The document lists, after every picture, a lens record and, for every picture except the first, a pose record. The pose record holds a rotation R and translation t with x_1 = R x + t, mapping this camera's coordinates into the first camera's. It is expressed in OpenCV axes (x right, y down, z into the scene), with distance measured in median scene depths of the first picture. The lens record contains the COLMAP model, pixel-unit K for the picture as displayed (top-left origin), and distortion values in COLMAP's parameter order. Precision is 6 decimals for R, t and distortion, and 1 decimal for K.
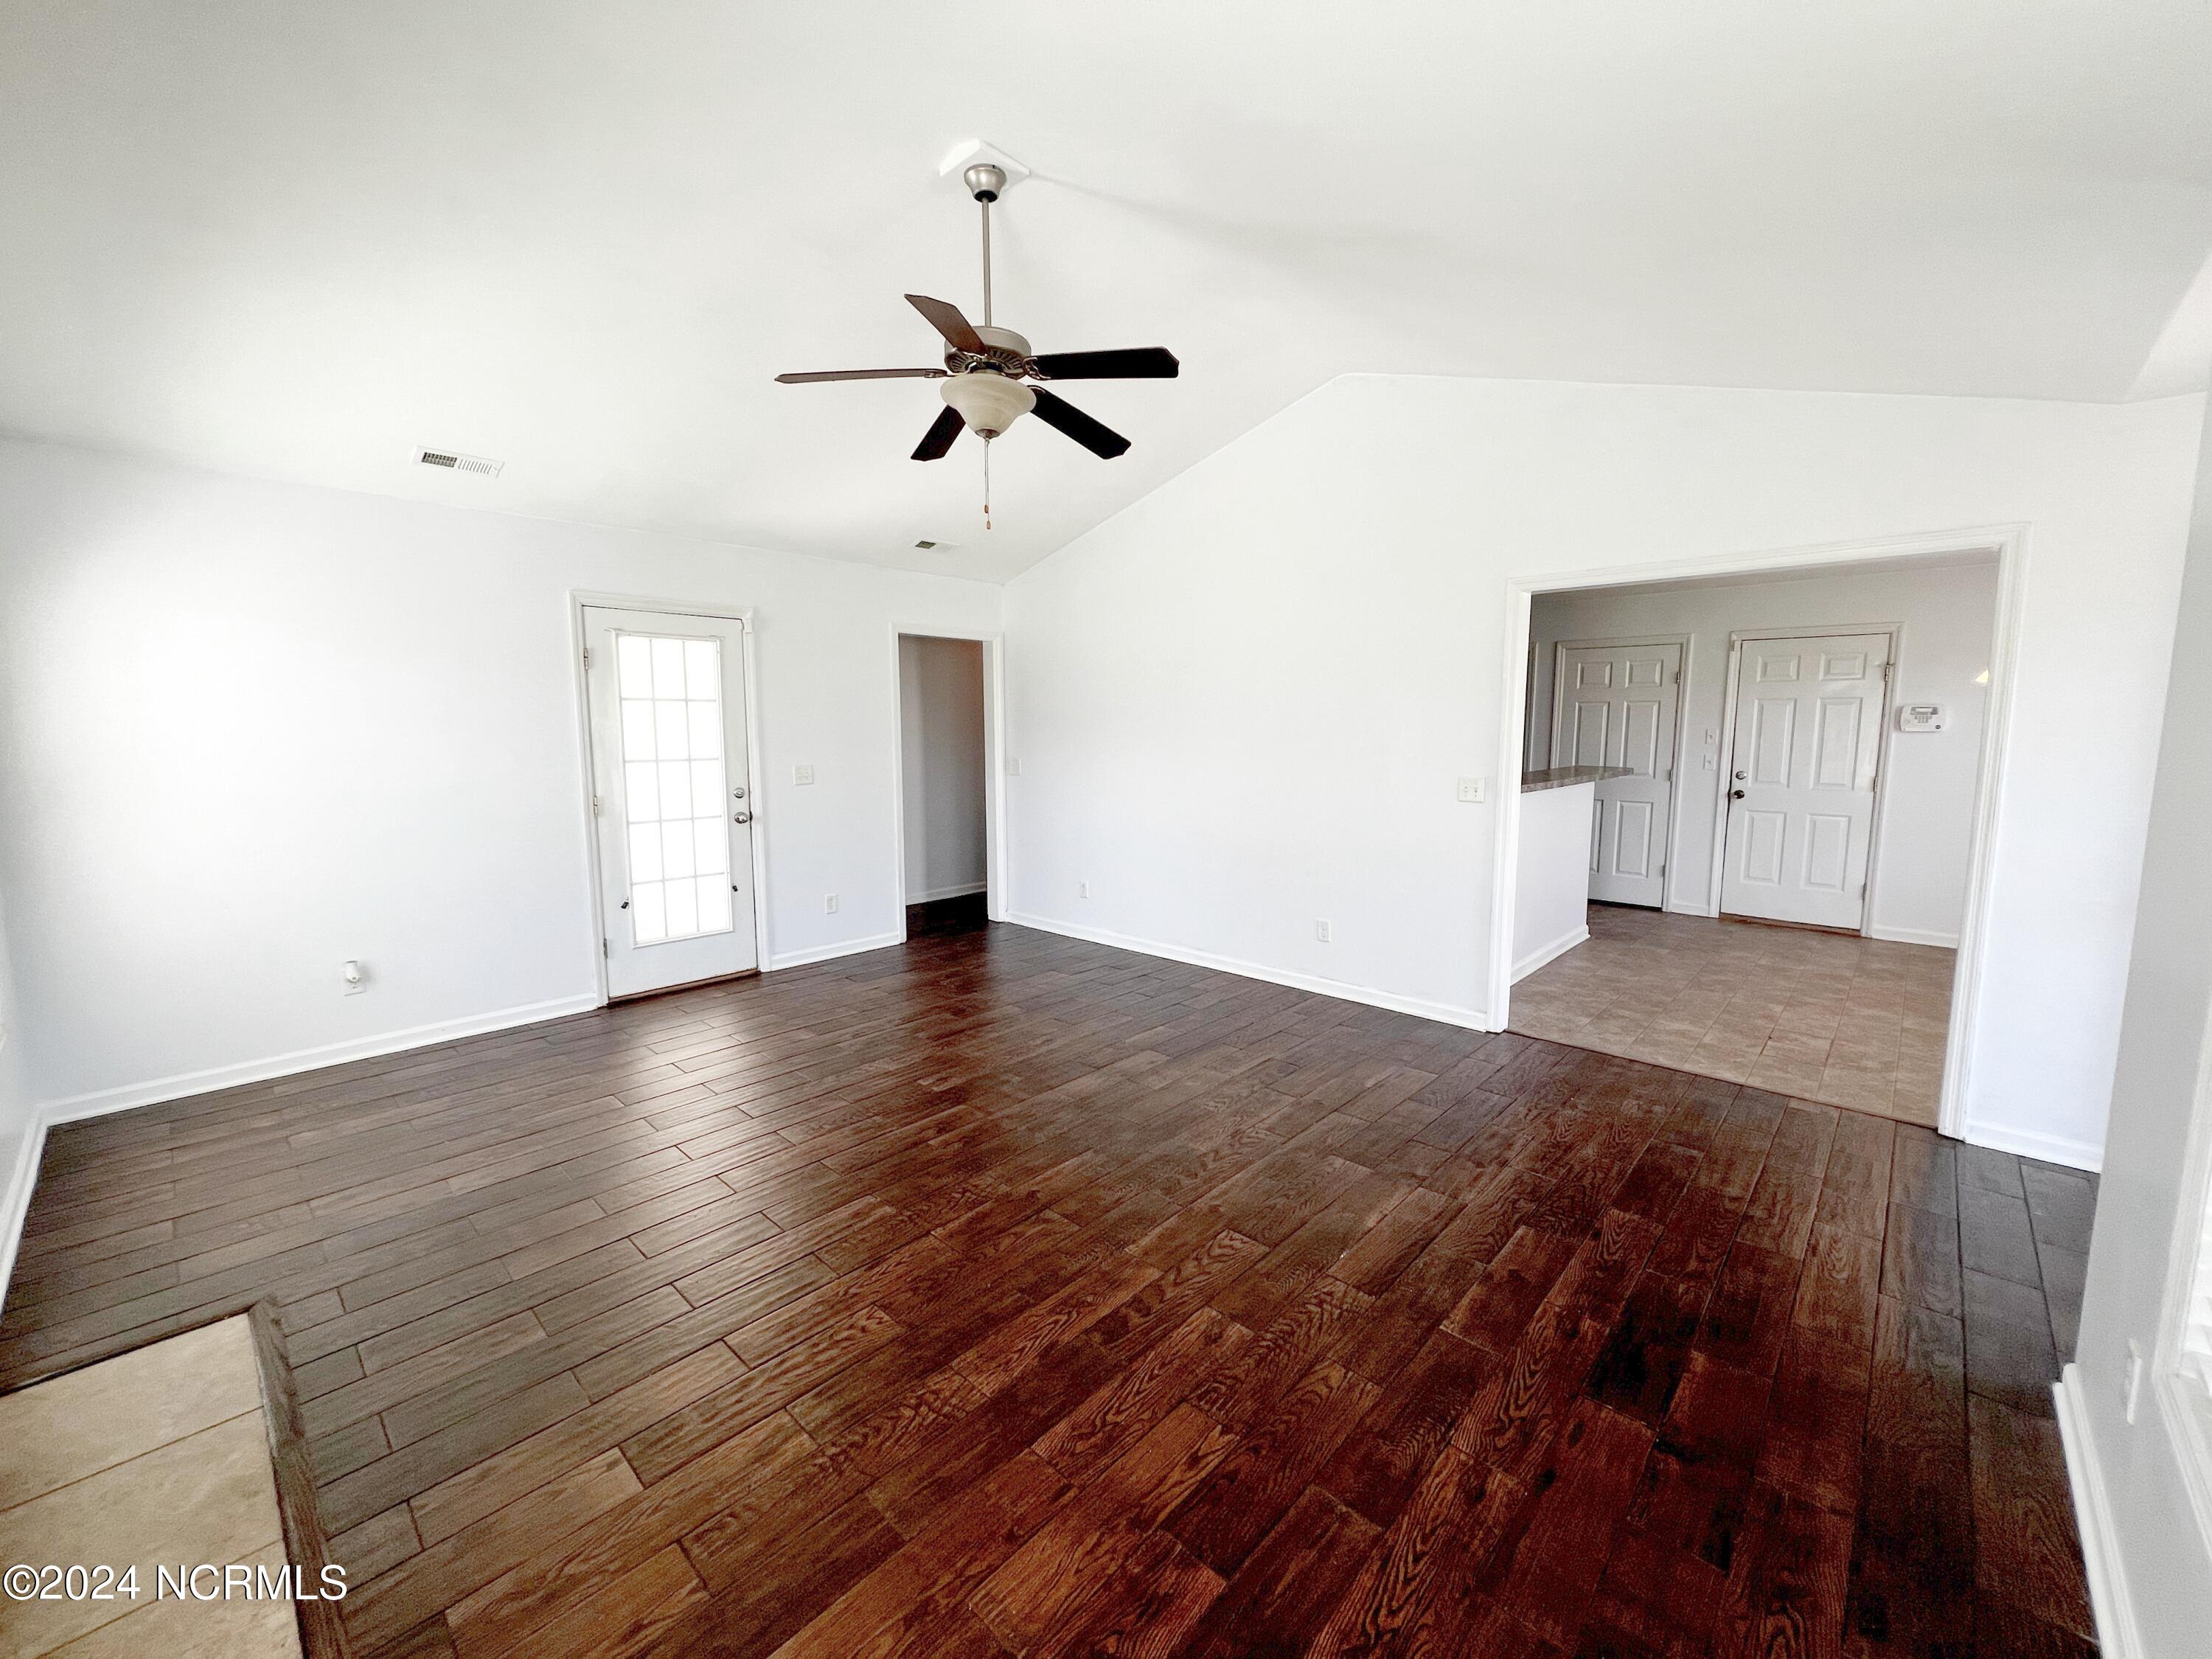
lens RADIAL K [[879.7, 0, 1106.0], [0, 879.7, 829.5], [0, 0, 1]] dist [-0.036897, -0.000008]
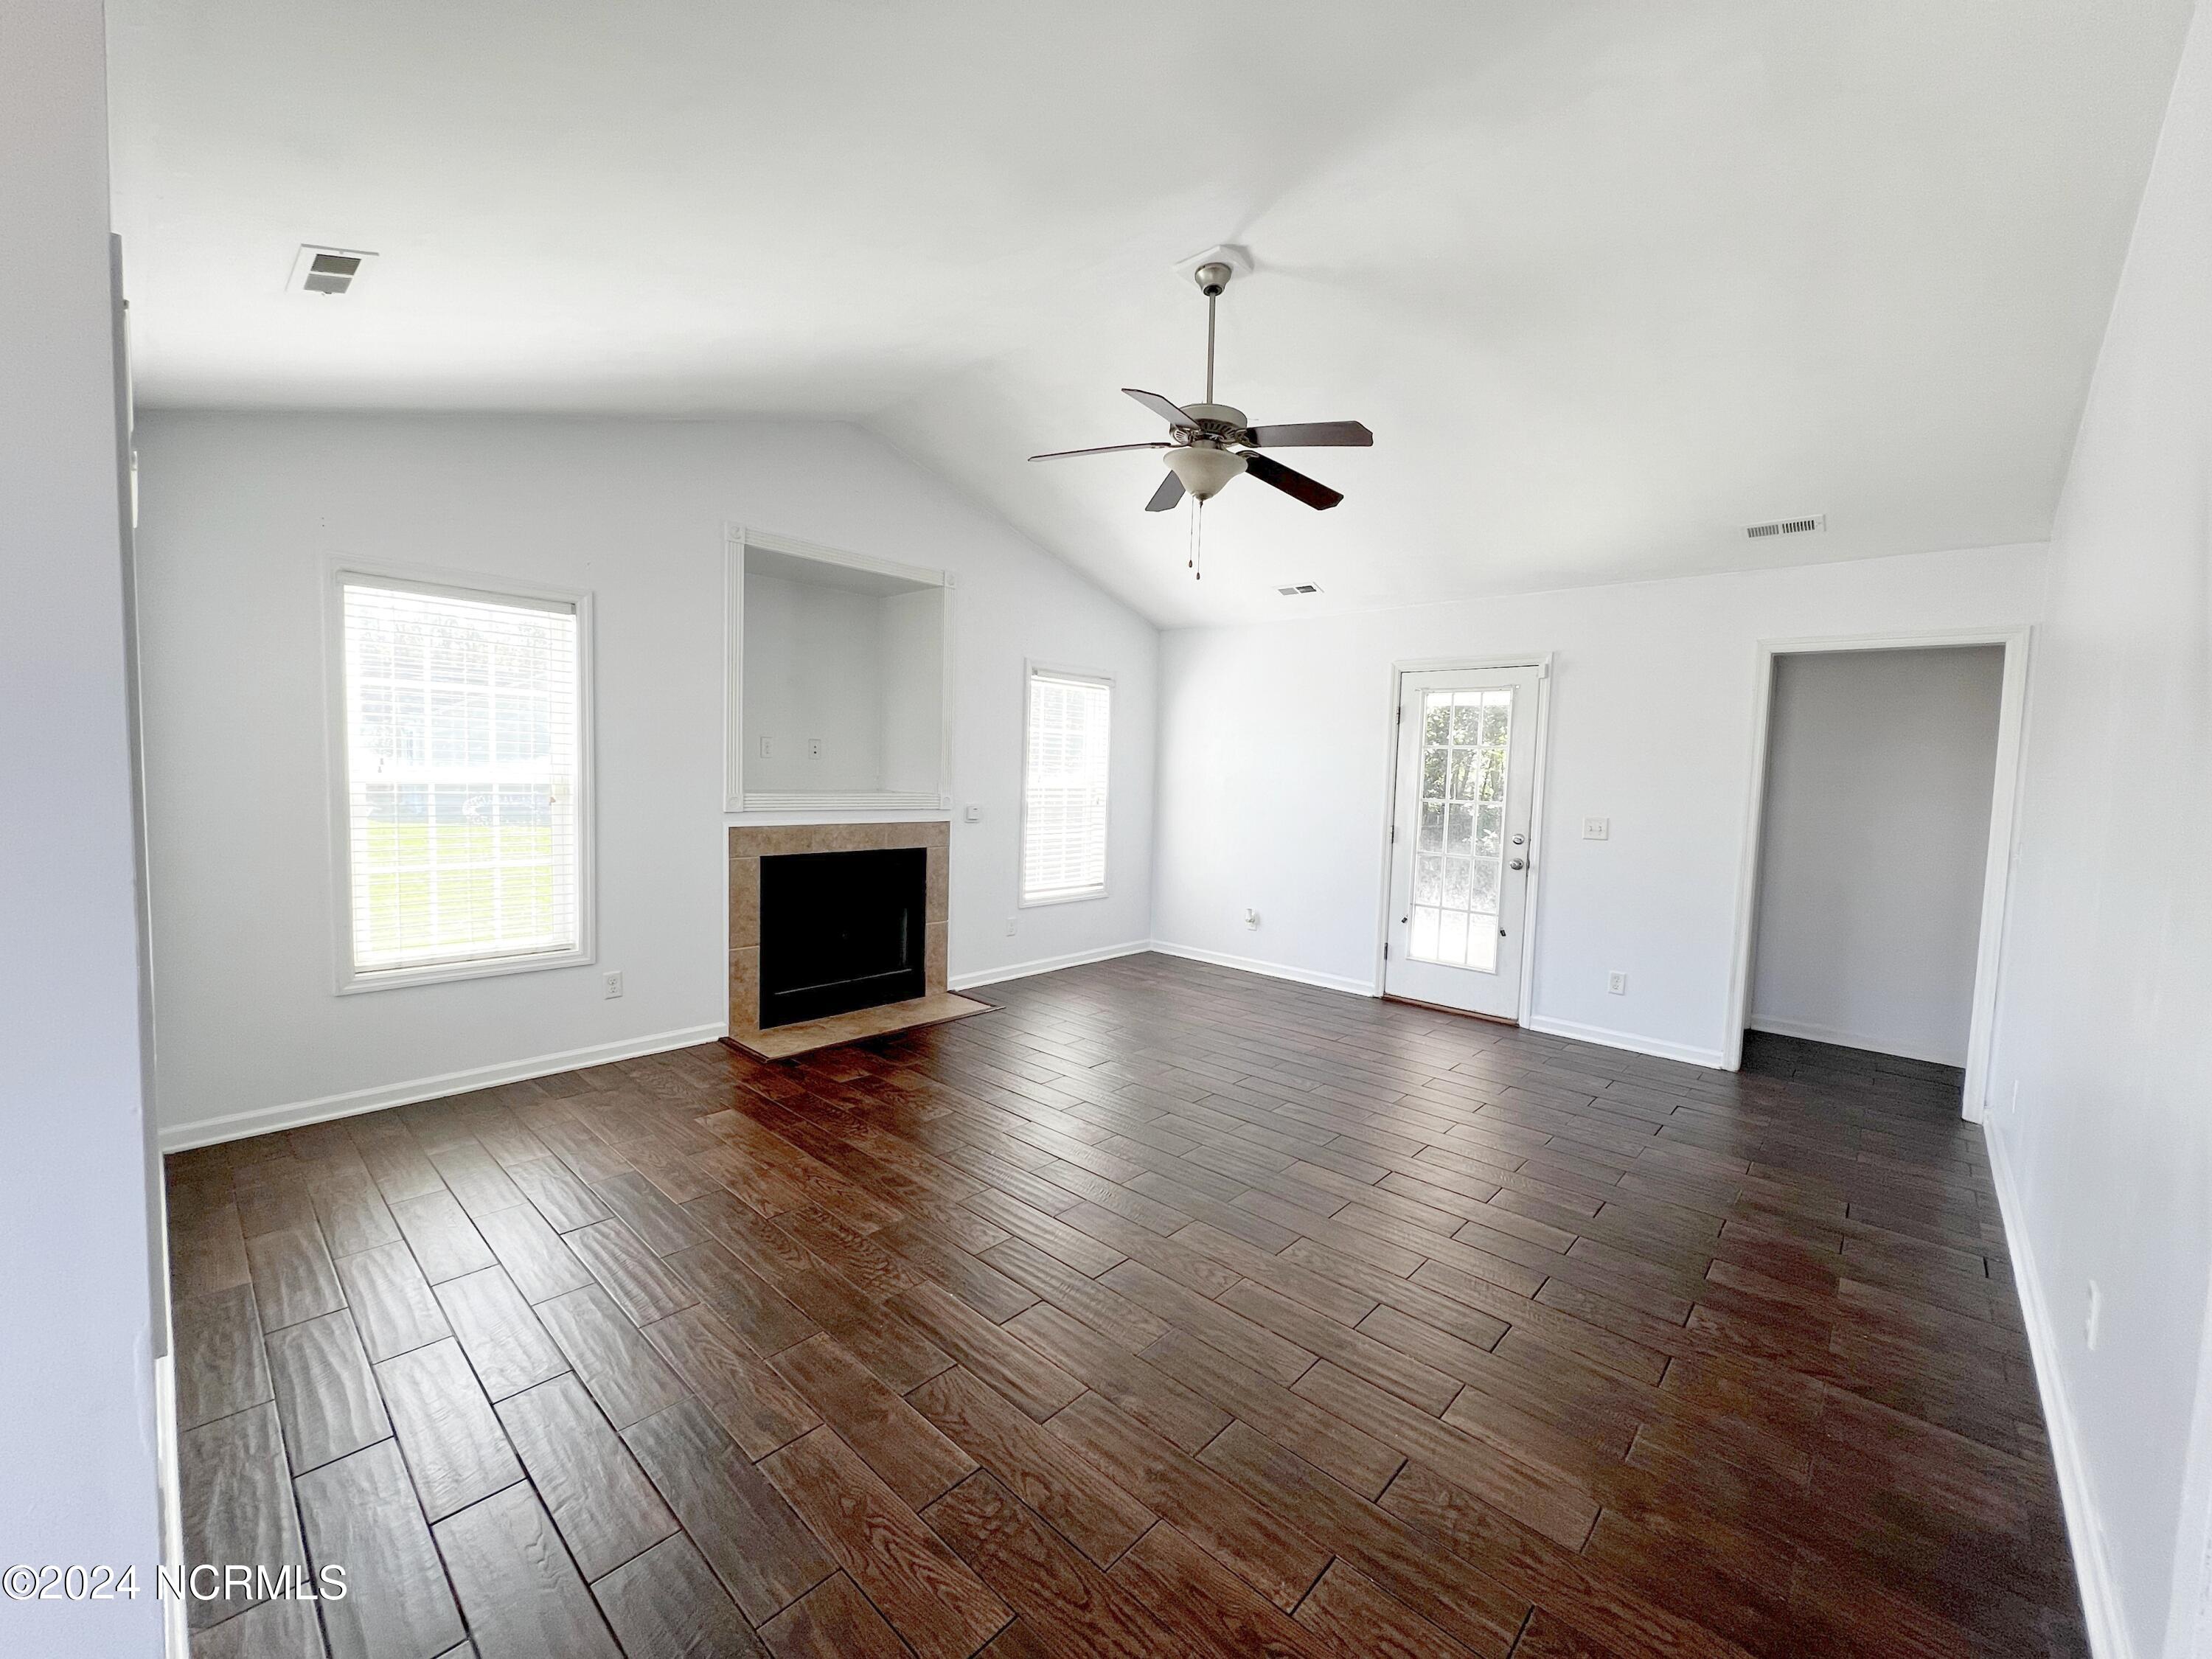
lens RADIAL K [[889.2, 0, 1109.7], [0, 889.2, 826.3], [0, 0, 1]] dist [0.002169, -0.000037]
pose [[0.012269, 0.072372, -0.997302, 0.653215], [-0.146759, 0.986707, 0.069797, -0.065858], [0.989096, 0.145507, 0.022727, 0.569627]]
